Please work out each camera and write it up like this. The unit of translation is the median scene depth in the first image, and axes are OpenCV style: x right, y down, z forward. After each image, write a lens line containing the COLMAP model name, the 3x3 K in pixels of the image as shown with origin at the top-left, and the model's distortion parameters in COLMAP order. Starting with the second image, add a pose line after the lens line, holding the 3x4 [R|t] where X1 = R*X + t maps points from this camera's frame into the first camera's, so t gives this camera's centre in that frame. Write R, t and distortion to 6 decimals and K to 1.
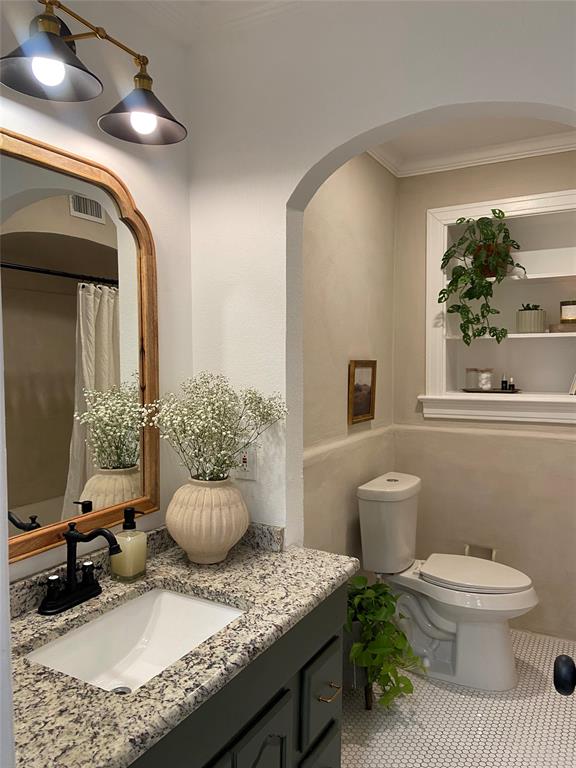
lens RADIAL K [[575.2, 0, 276.2], [0, 575.2, 365.9], [0, 0, 1]] dist [0.079267, -0.075132]
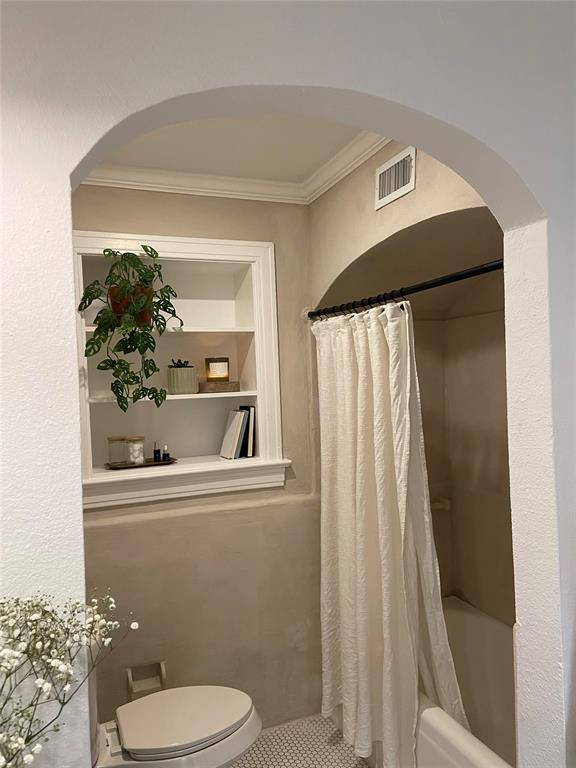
lens RADIAL K [[575.2, 0, 293.6], [0, 575.2, 378.9], [0, 0, 1]] dist [0.079267, -0.075132]
pose [[0.623318, -0.010613, 0.781896, -0.145541], [0.039920, 0.999036, -0.018263, -0.057429], [-0.780949, 0.042597, 0.623141, 0.338547]]
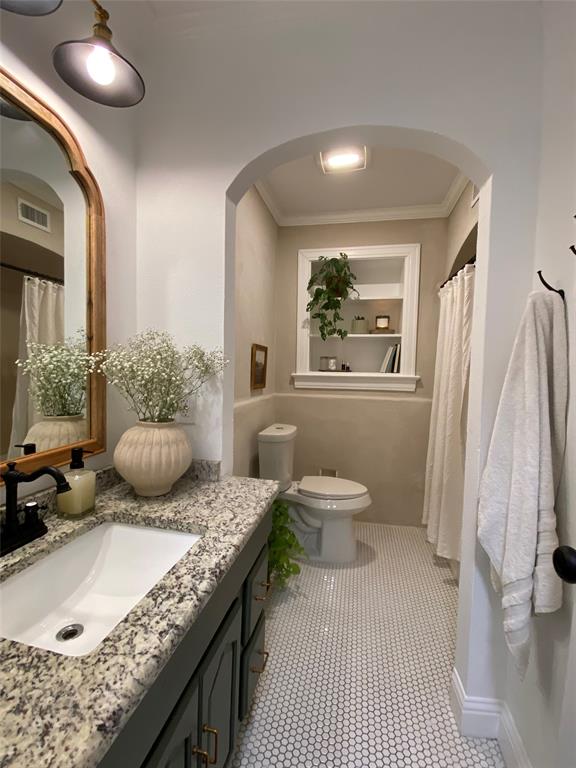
lens RADIAL K [[349.5, 0, 285.0], [0, 349.5, 380.7], [0, 0, 1]] dist [-0.002134, -0.010723]
pose [[0.951412, 0.014511, 0.307579, -0.049748], [-0.022355, 0.999508, 0.021994, 0.054306], [-0.307109, -0.027802, 0.951268, 0.159459]]
